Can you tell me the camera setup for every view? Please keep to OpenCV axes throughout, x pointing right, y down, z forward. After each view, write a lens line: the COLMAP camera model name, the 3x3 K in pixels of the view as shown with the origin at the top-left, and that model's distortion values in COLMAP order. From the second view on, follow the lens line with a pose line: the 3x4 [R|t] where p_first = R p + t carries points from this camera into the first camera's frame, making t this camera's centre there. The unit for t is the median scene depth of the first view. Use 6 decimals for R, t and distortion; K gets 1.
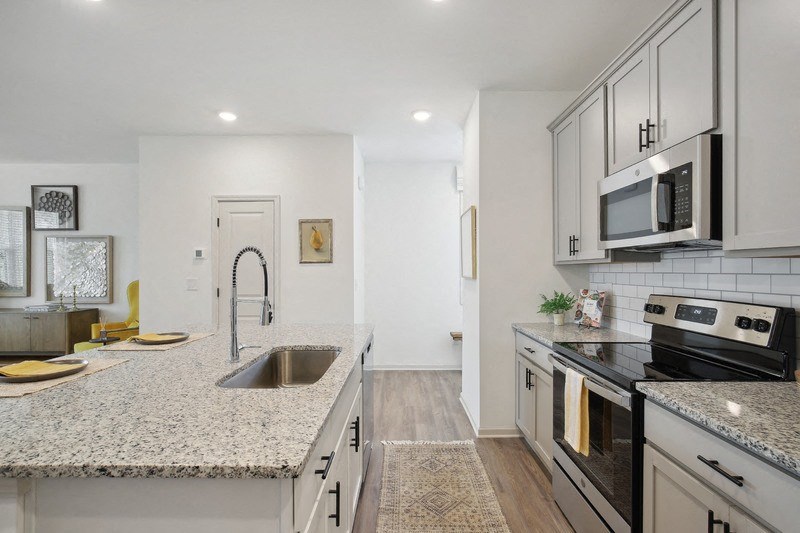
lens RADIAL K [[373.1, 0, 398.0], [0, 373.1, 268.7], [0, 0, 1]] dist [-0.014753, 0.007277]
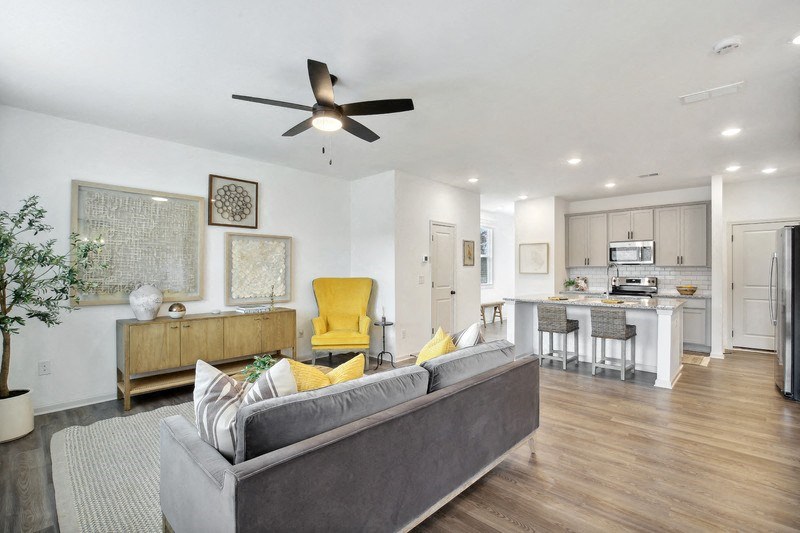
lens RADIAL K [[373.1, 0, 392.2], [0, 373.1, 268.1], [0, 0, 1]] dist [-0.014753, 0.007277]
pose [[0.678082, 0.002720, 0.734981, -1.348825], [-0.004109, 0.999992, 0.000090, -0.002220], [-0.734975, -0.003082, 0.678087, 0.074115]]
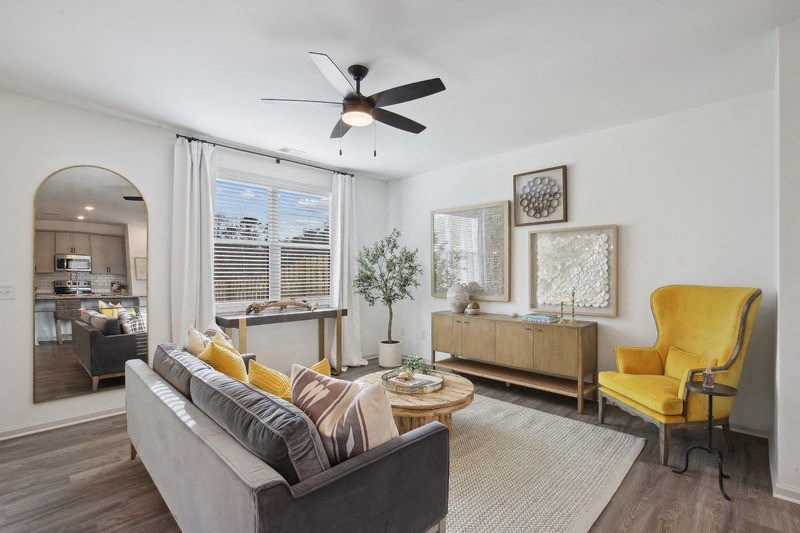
lens RADIAL K [[373.1, 0, 401.1], [0, 373.1, 277.6], [0, 0, 1]] dist [-0.014753, 0.007277]
pose [[0.727439, 0.007462, -0.686131, -0.578067], [0.004511, 0.999867, 0.015656, 0.001847], [0.686157, -0.014484, 0.727309, 0.172644]]
